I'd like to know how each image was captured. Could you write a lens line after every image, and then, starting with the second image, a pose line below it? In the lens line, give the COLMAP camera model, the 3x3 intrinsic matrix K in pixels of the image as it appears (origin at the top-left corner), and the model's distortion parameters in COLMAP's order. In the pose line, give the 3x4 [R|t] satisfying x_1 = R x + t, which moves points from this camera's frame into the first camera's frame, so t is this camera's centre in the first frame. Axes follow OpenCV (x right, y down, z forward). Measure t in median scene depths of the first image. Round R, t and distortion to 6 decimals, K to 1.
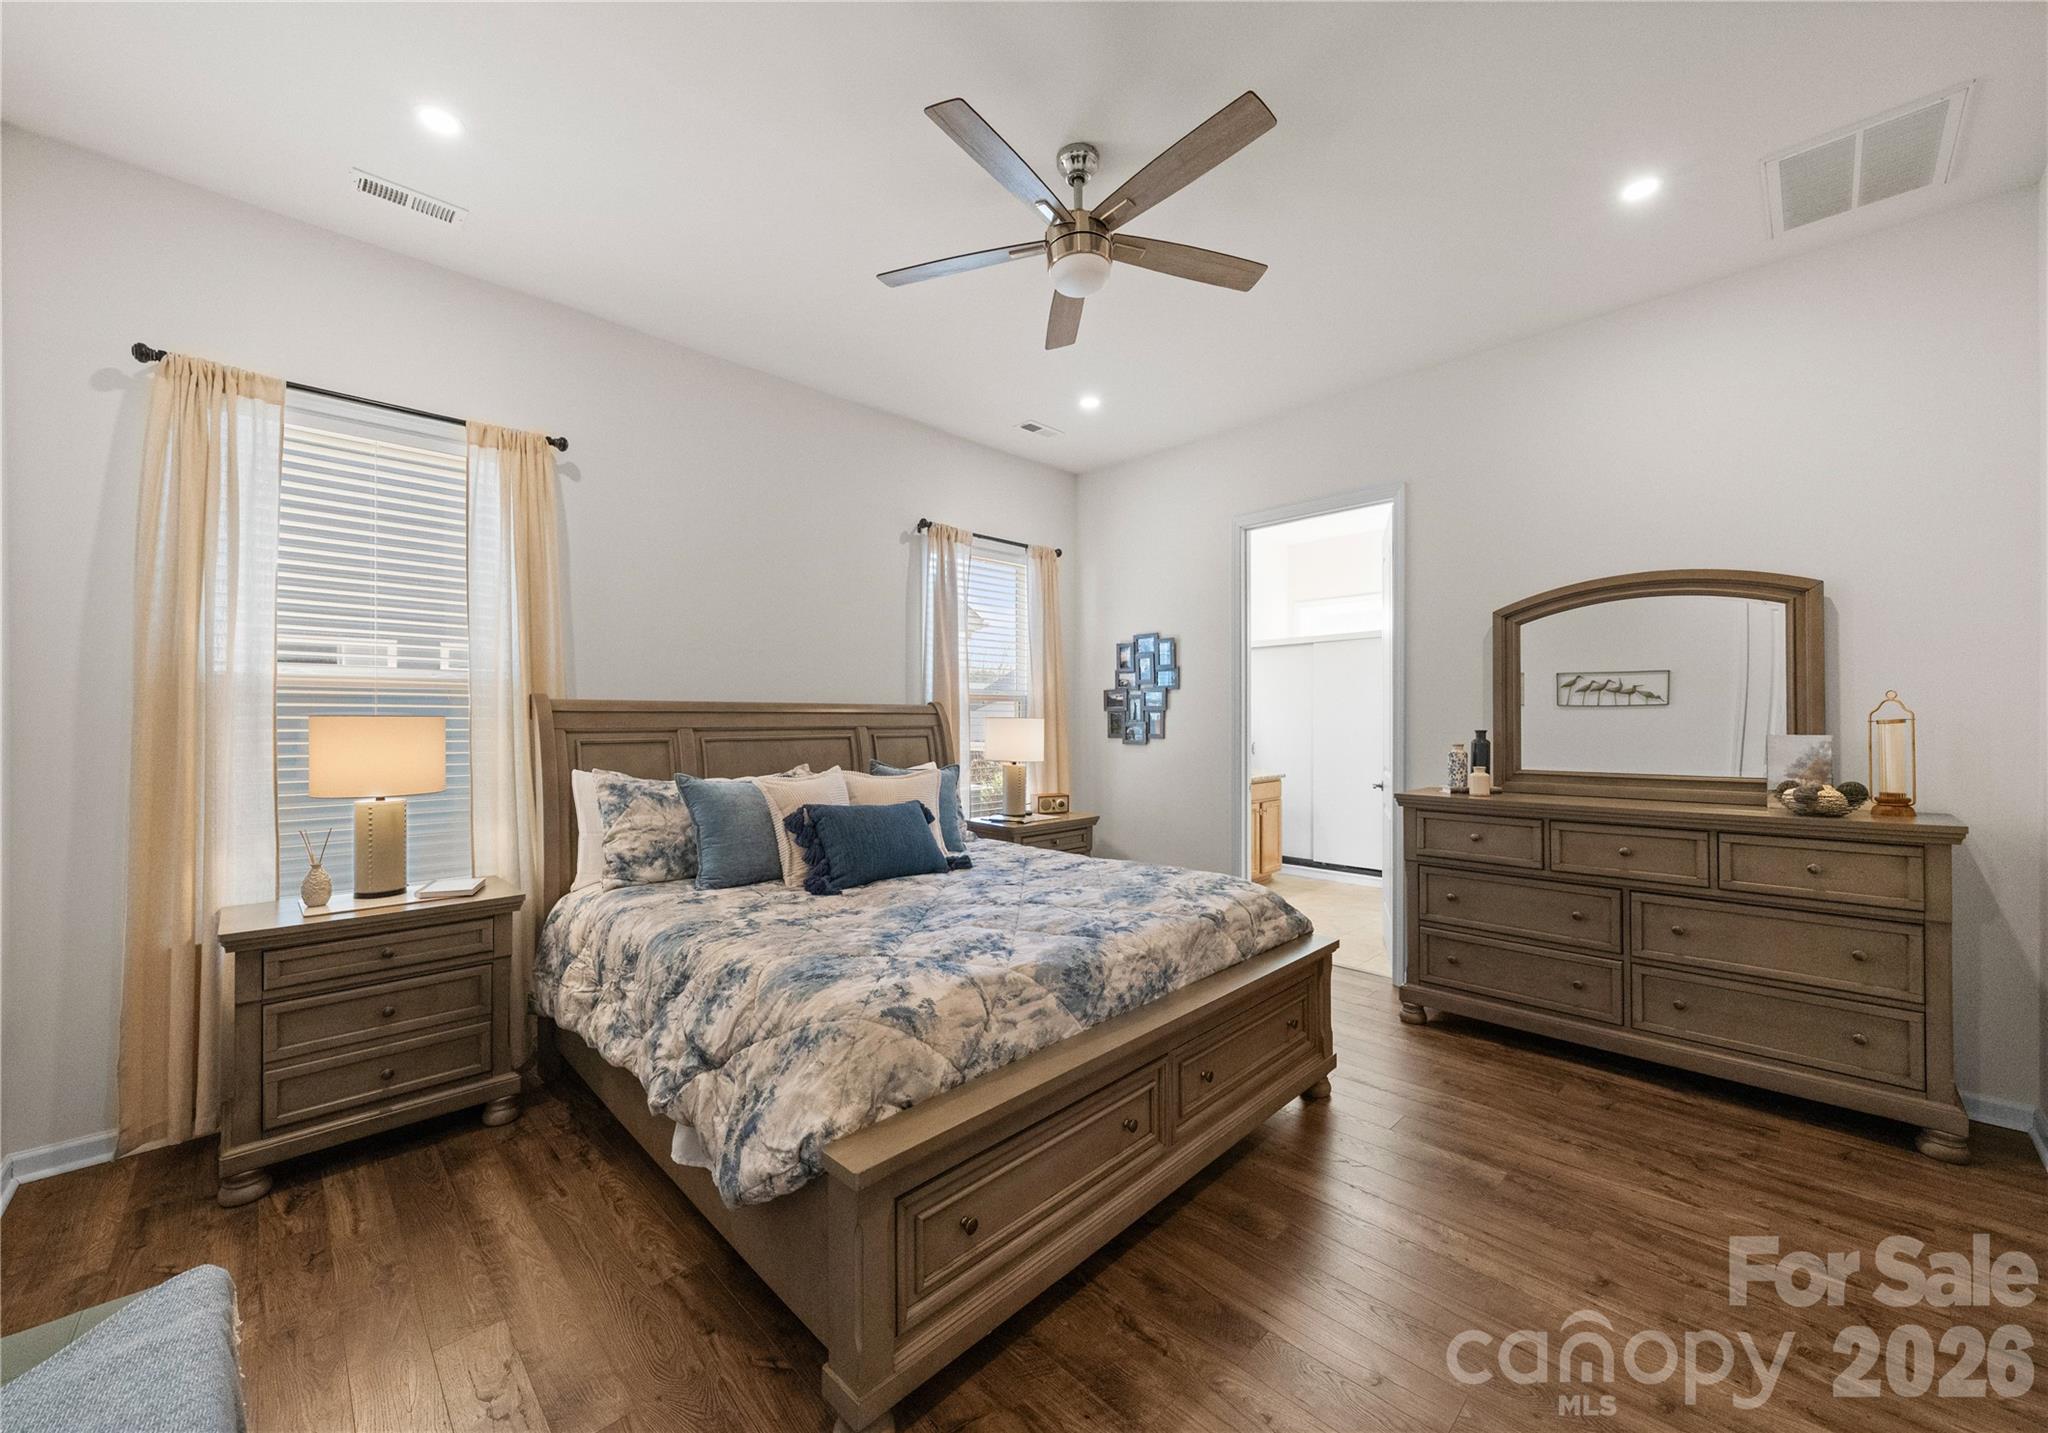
lens RADIAL K [[758.7, 0, 1024.0], [0, 758.7, 716.5], [0, 0, 1]] dist [-0.005660, 0.000040]
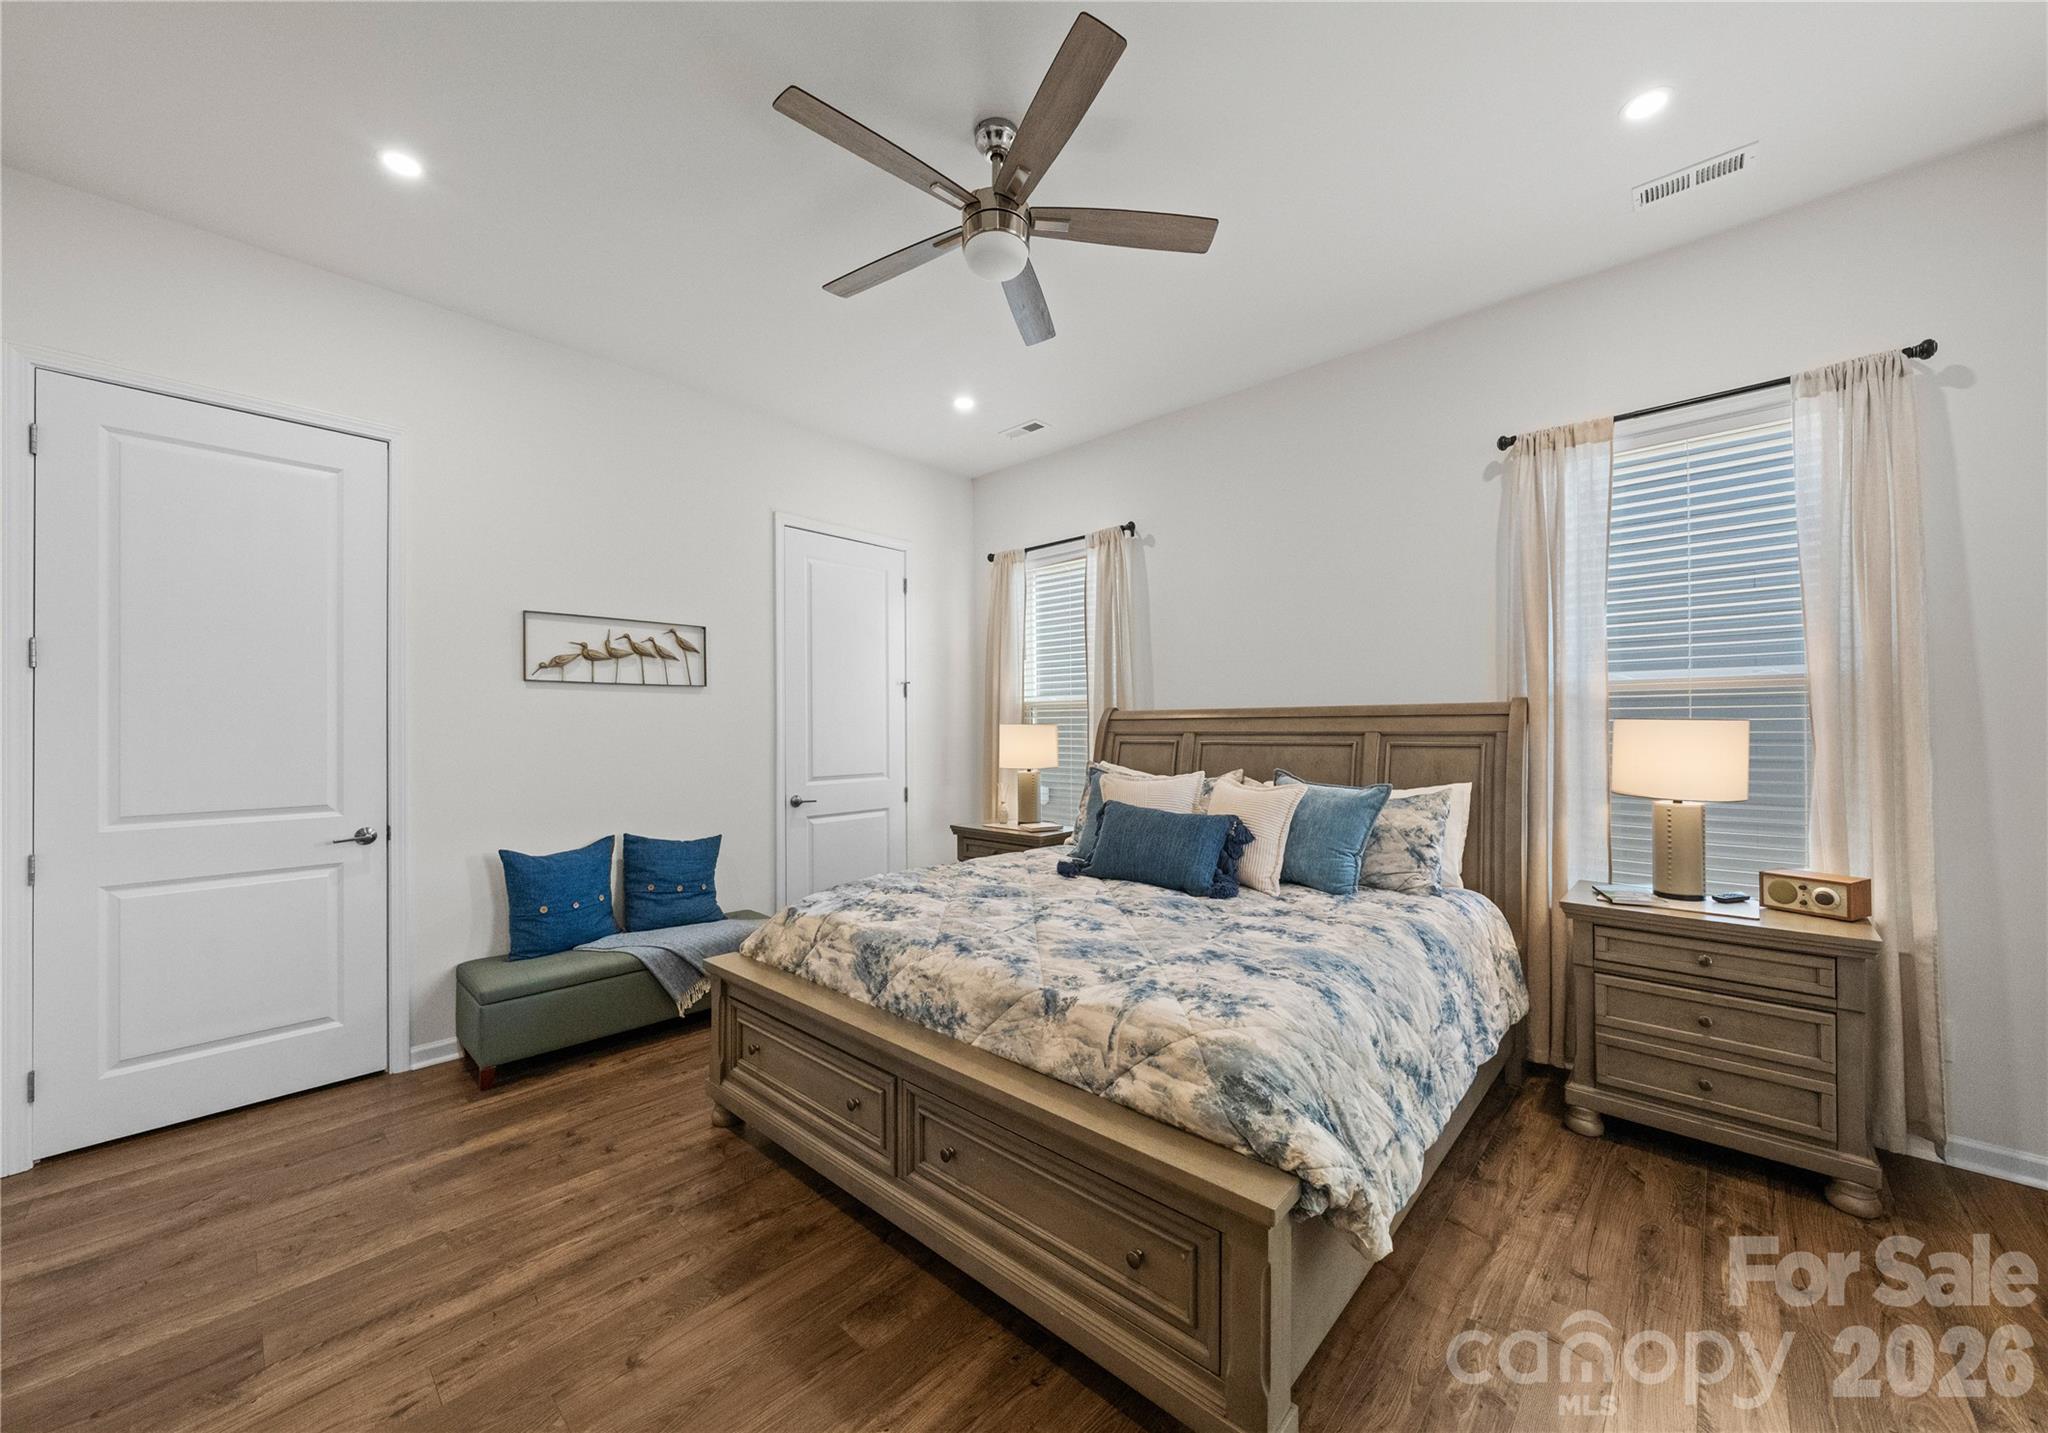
lens RADIAL K [[730.9, 0, 1004.0], [0, 730.9, 725.7], [0, 0, 1]] dist [-0.000176, -0.000067]
pose [[0.062810, -0.000780, -0.998025, 0.732870], [0.010765, 0.999942, -0.000104, 0.002522], [0.997967, -0.010738, 0.062815, 0.709610]]
